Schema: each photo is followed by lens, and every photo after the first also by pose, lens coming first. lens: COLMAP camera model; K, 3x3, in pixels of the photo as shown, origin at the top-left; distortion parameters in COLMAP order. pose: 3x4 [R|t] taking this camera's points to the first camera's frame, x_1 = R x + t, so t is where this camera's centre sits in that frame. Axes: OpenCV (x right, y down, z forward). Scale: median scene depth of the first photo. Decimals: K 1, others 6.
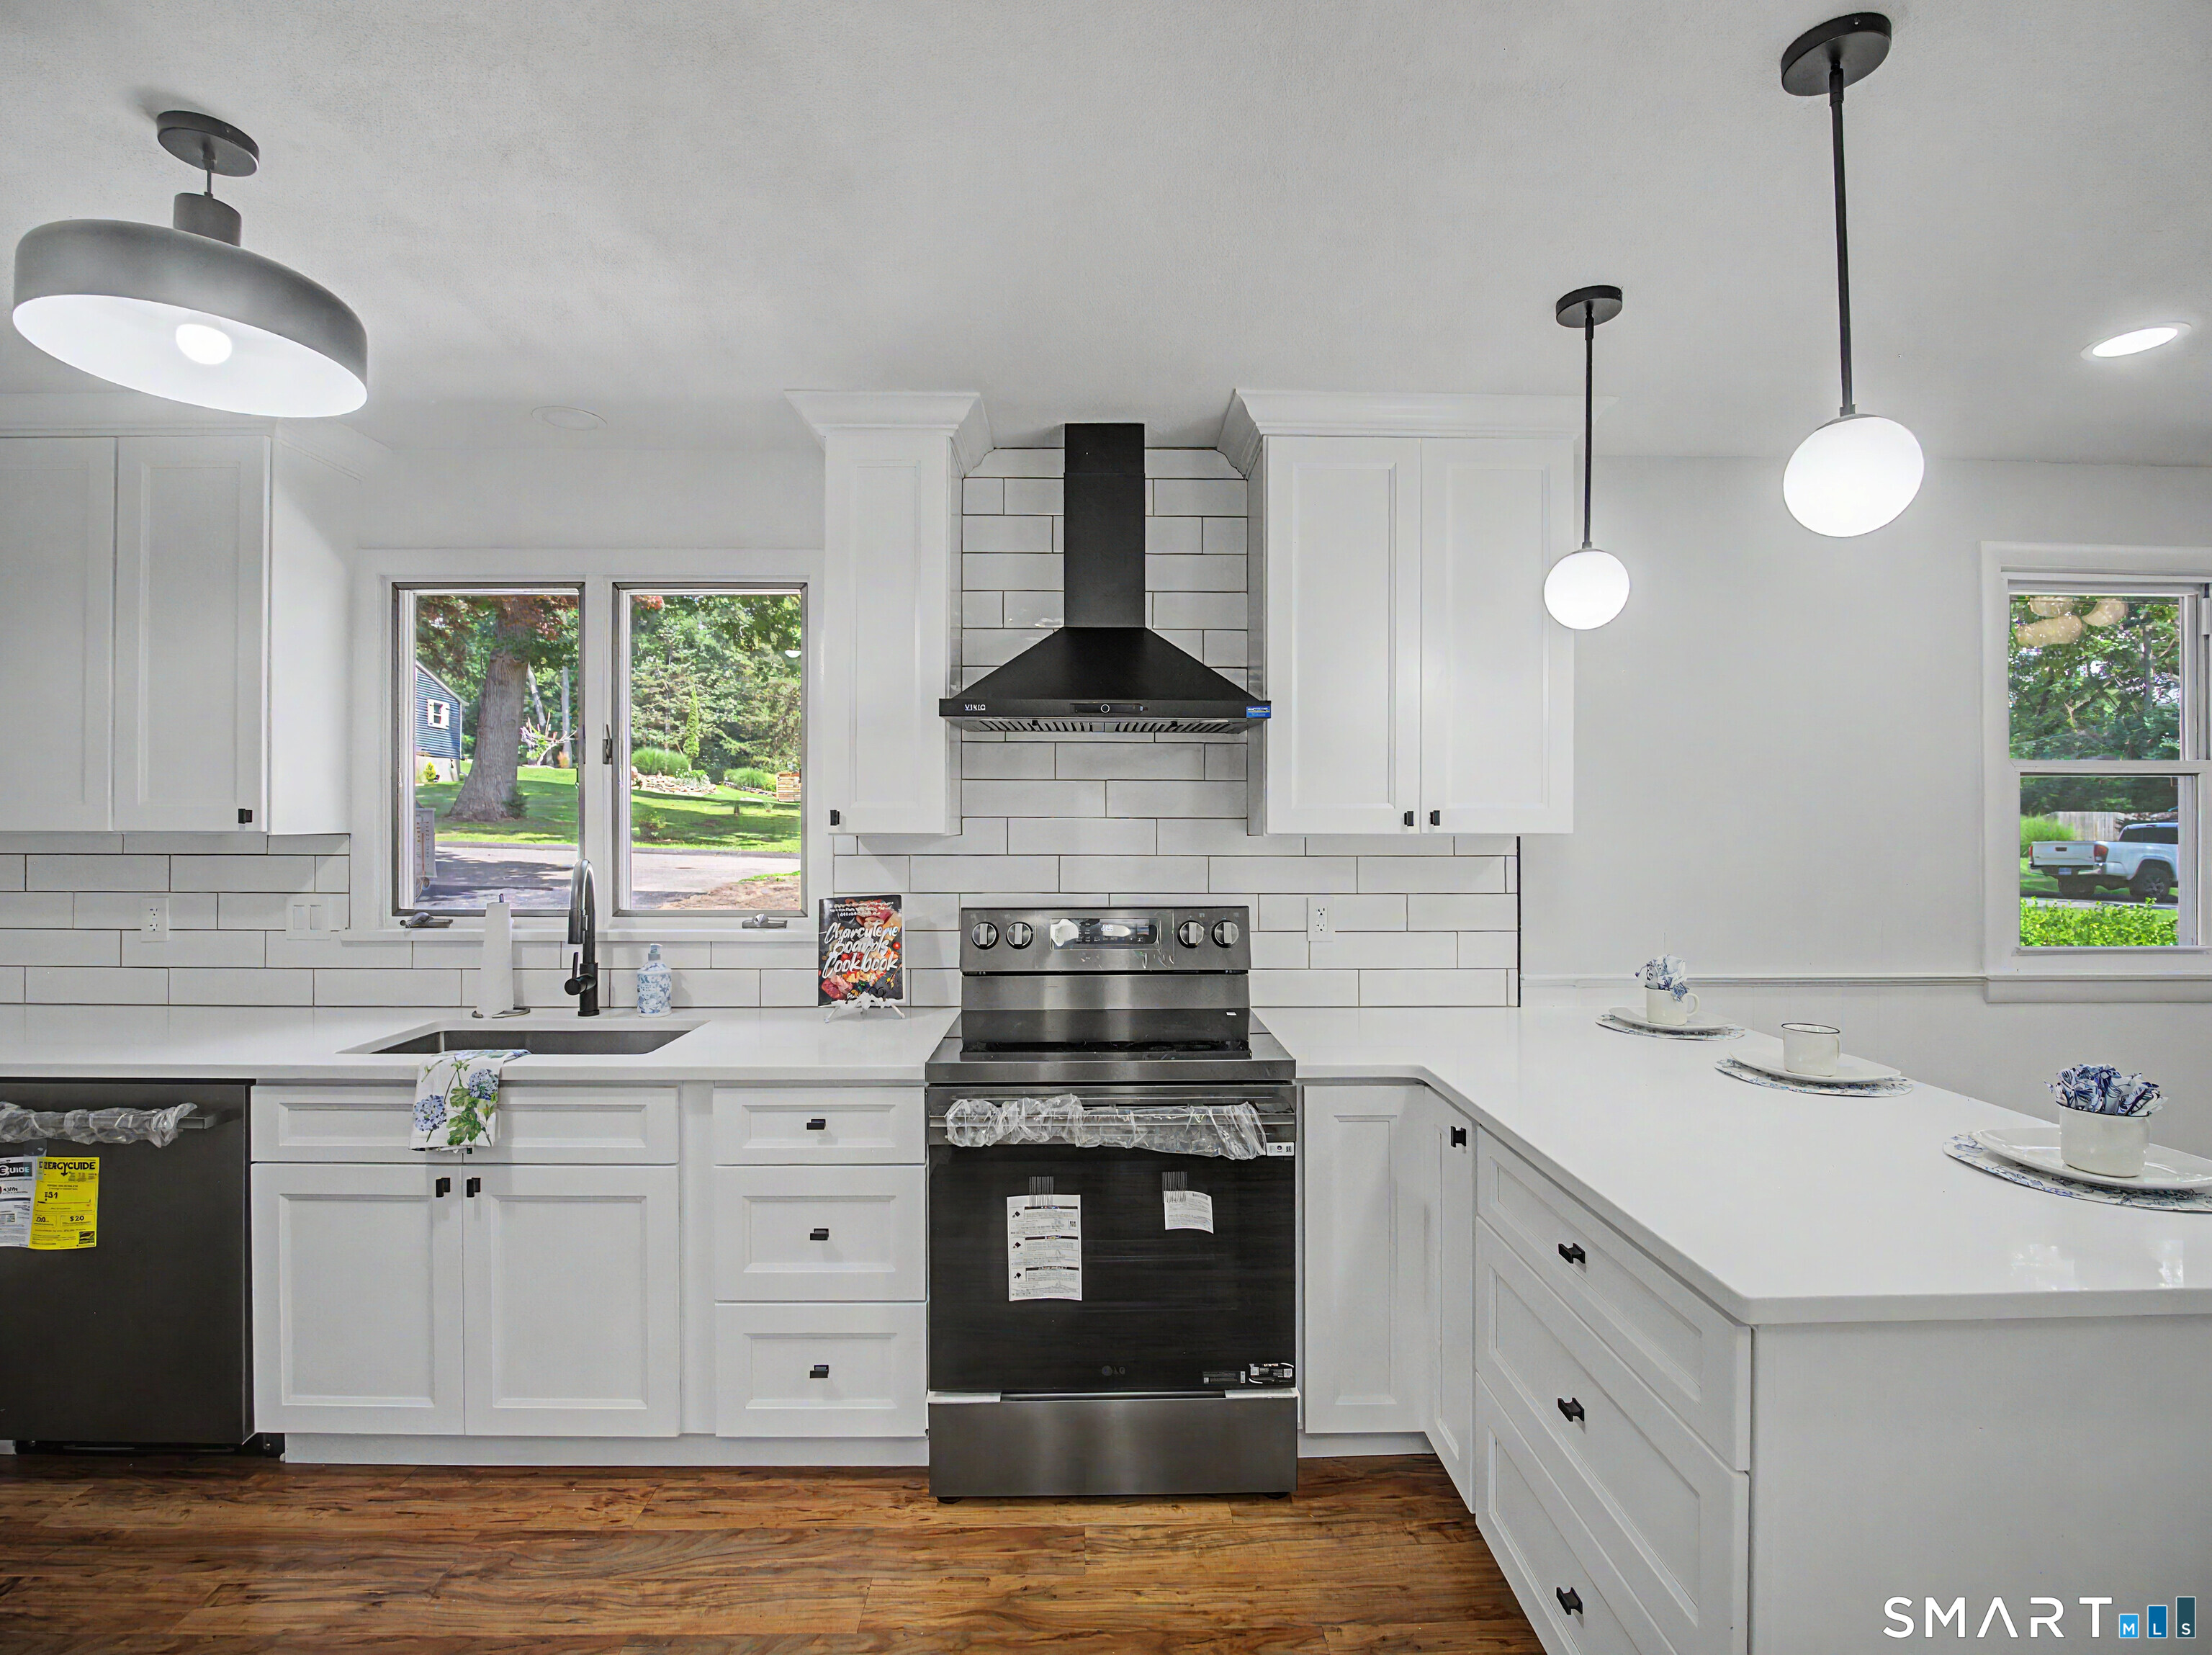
lens RADIAL K [[1012.4, 0, 1104.7], [0, 1012.4, 828.7], [0, 0, 1]] dist [-0.021957, -0.000045]
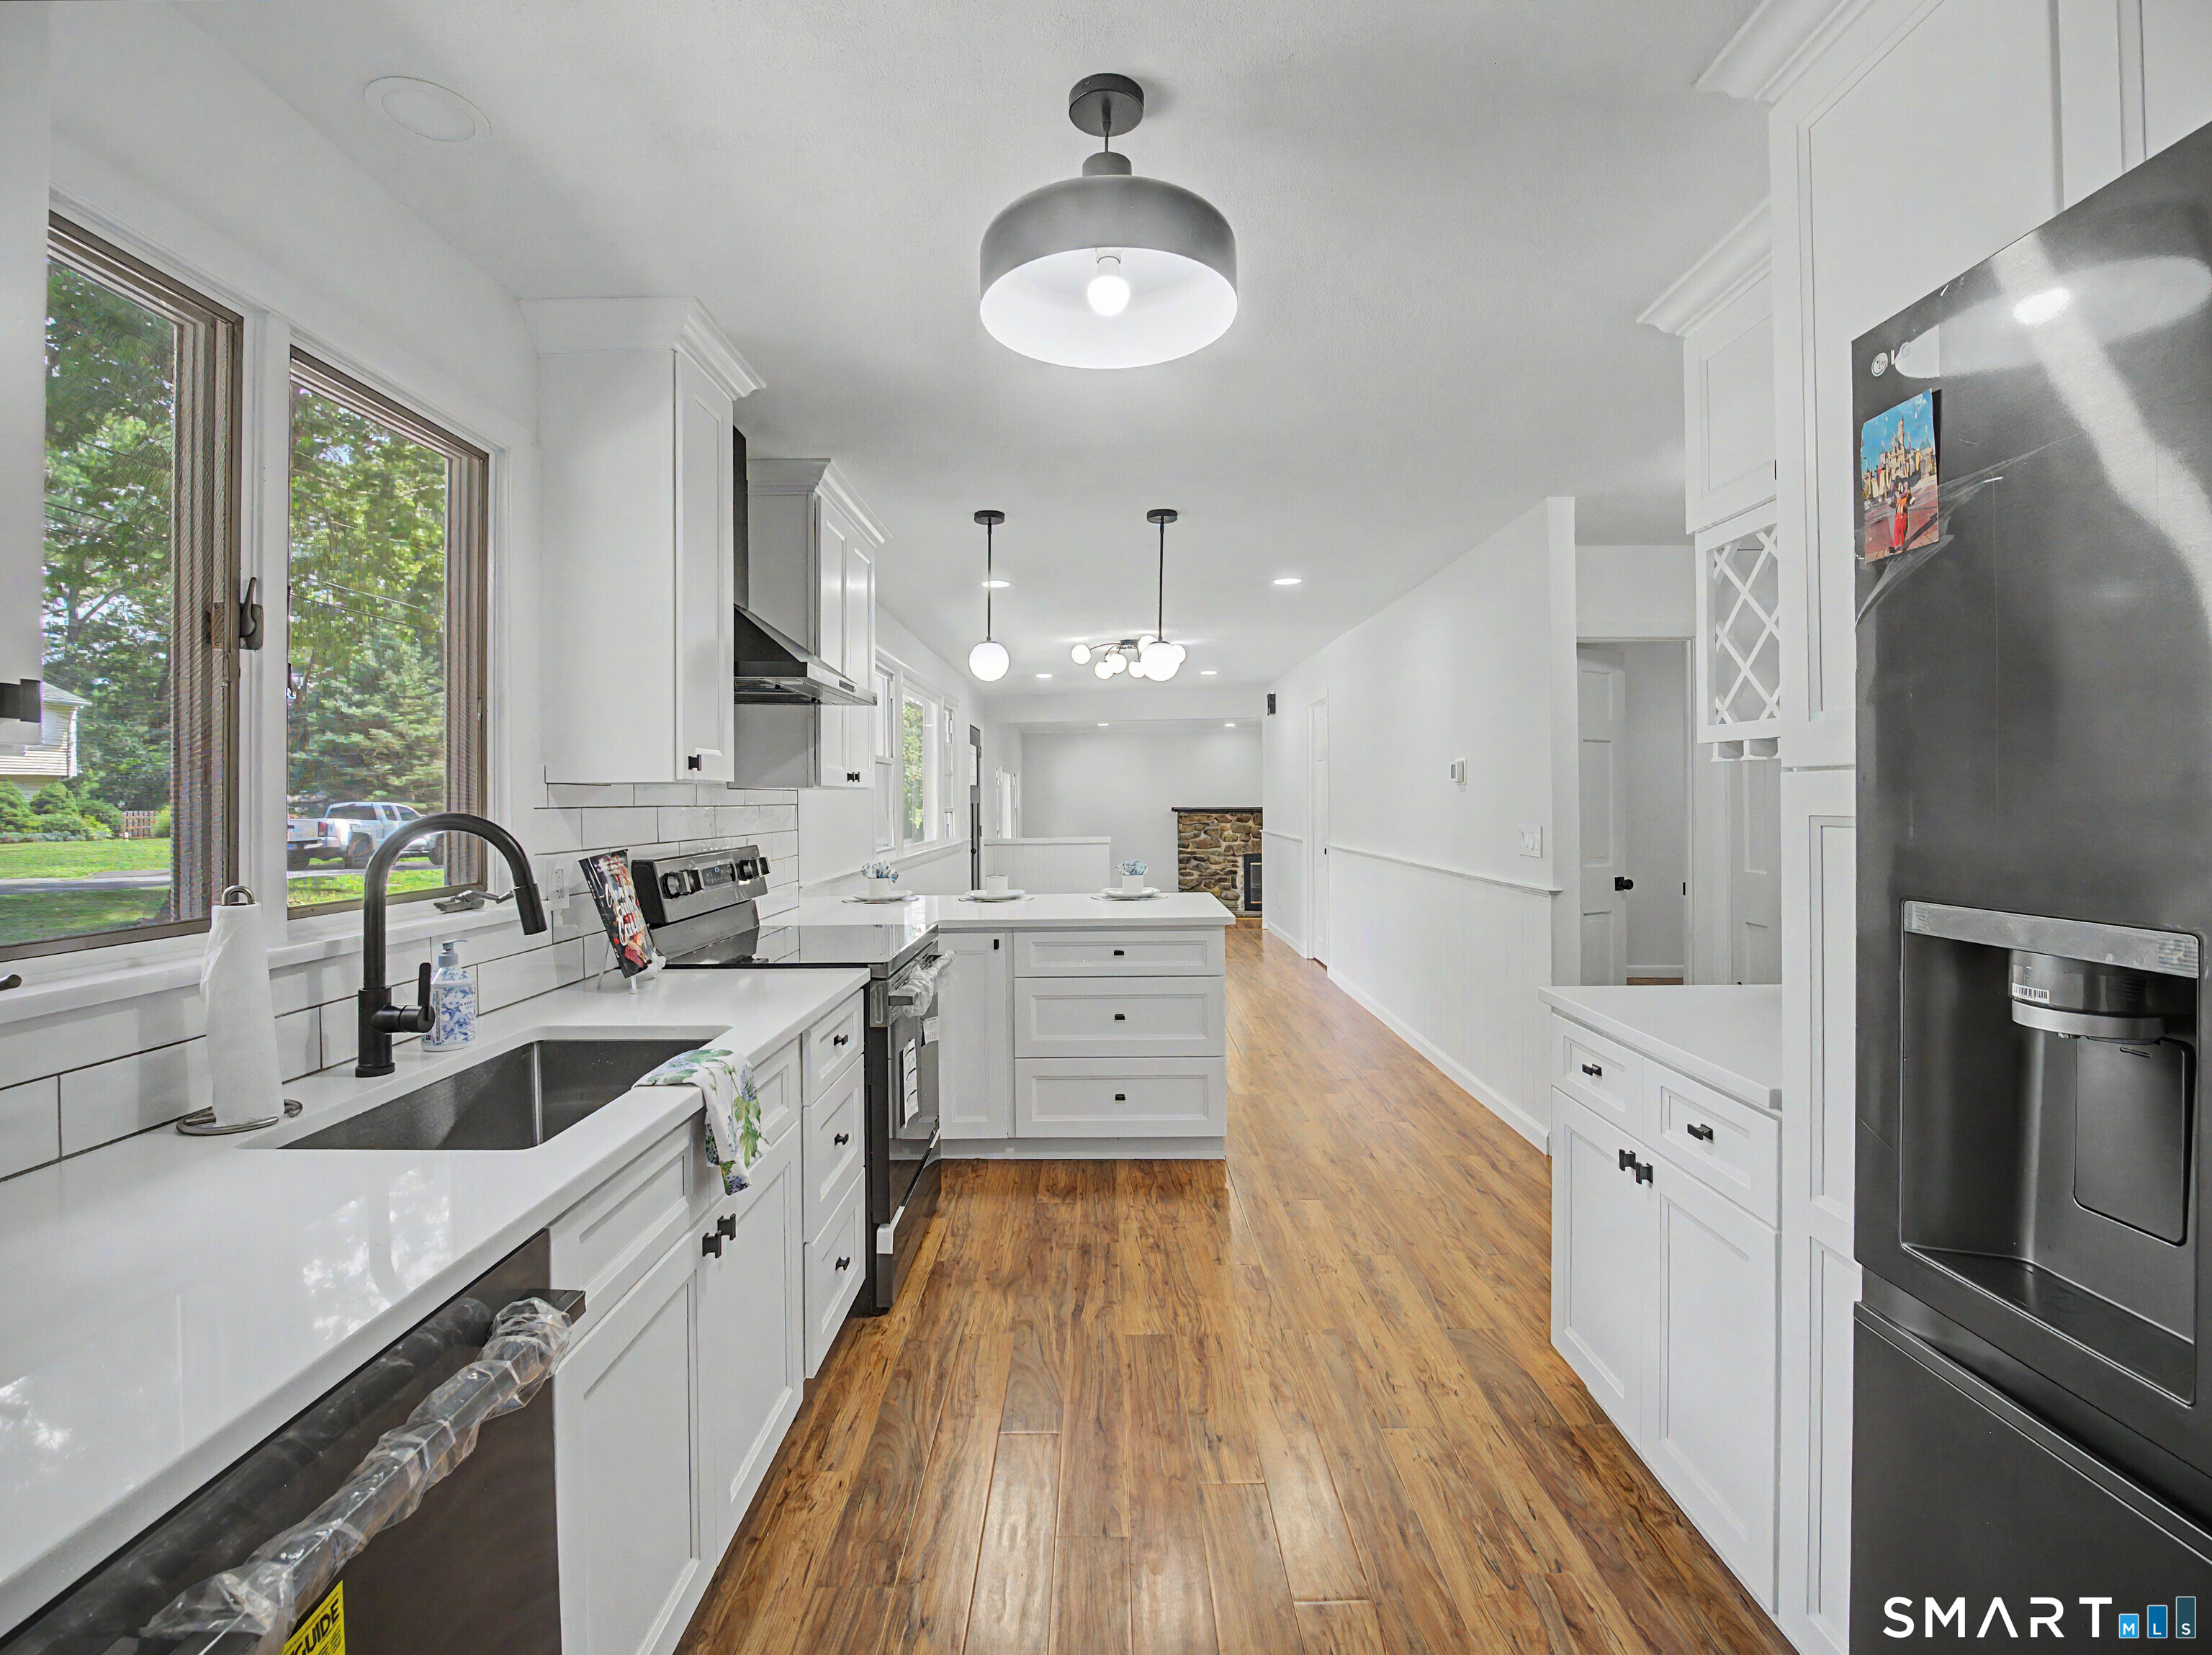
lens RADIAL K [[1012.2, 0, 1106.9], [0, 1012.2, 812.3], [0, 0, 1]] dist [-0.021957, -0.000045]
pose [[0.001915, -0.005027, 0.999986, -1.458119], [0.005937, 0.999970, 0.005015, 0.046256], [-0.999981, 0.005928, 0.001945, 0.743776]]
